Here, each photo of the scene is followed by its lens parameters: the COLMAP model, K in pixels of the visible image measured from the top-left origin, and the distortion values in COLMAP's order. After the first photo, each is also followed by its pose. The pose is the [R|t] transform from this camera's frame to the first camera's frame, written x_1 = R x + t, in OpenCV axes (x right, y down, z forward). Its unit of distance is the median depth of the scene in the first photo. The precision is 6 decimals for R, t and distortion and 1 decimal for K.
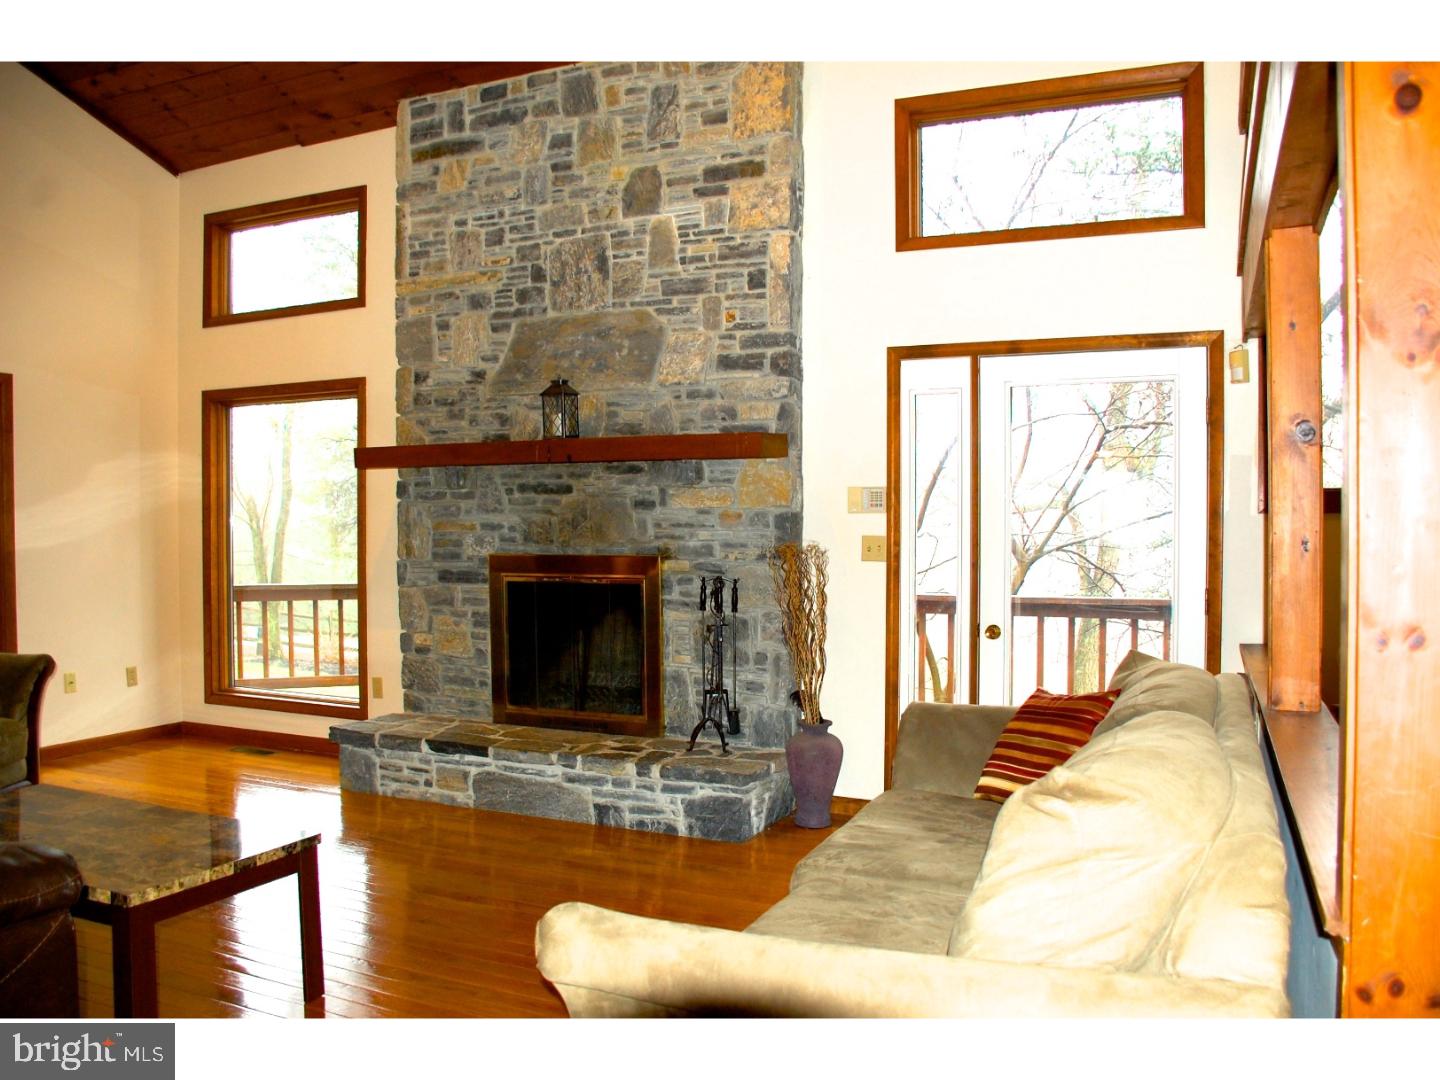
lens RADIAL K [[1159.5, 0, 715.8], [0, 1159.5, 540.1], [0, 0, 1]] dist [-0.128658, 0.094963]
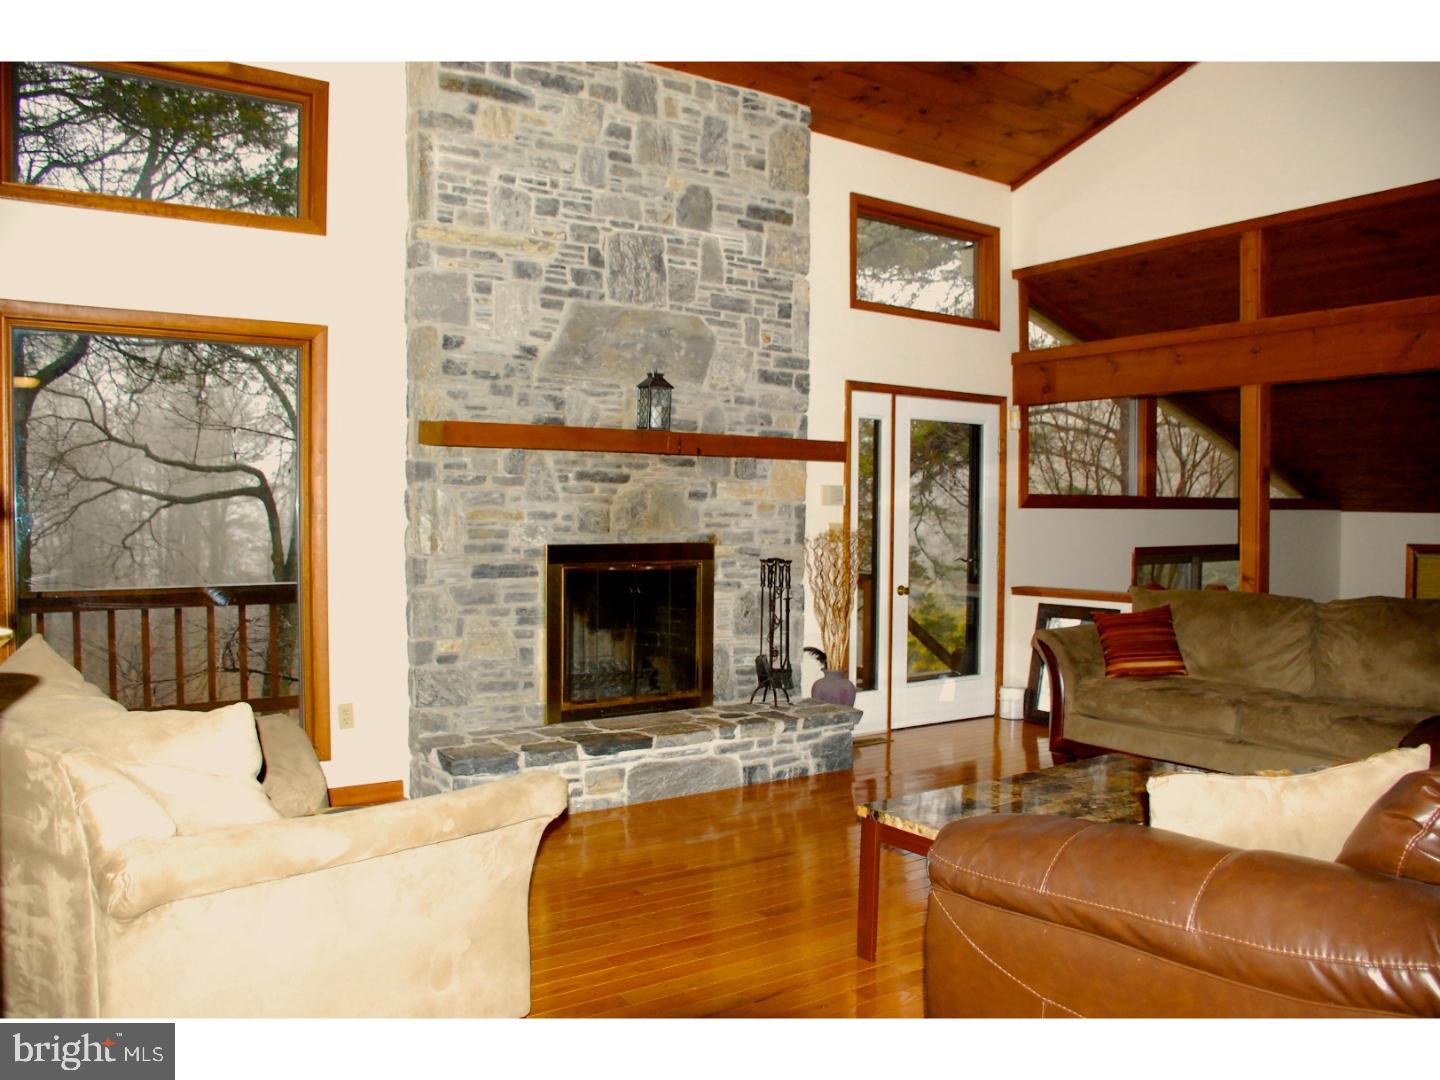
lens RADIAL K [[1159.5, 0, 718.8], [0, 1159.5, 540.9], [0, 0, 1]] dist [-0.128658, 0.094963]
pose [[0.499054, -0.017985, 0.866384, -0.987445], [0.006878, 0.999835, 0.016794, -0.006123], [-0.866543, -0.002422, 0.499096, 0.431396]]
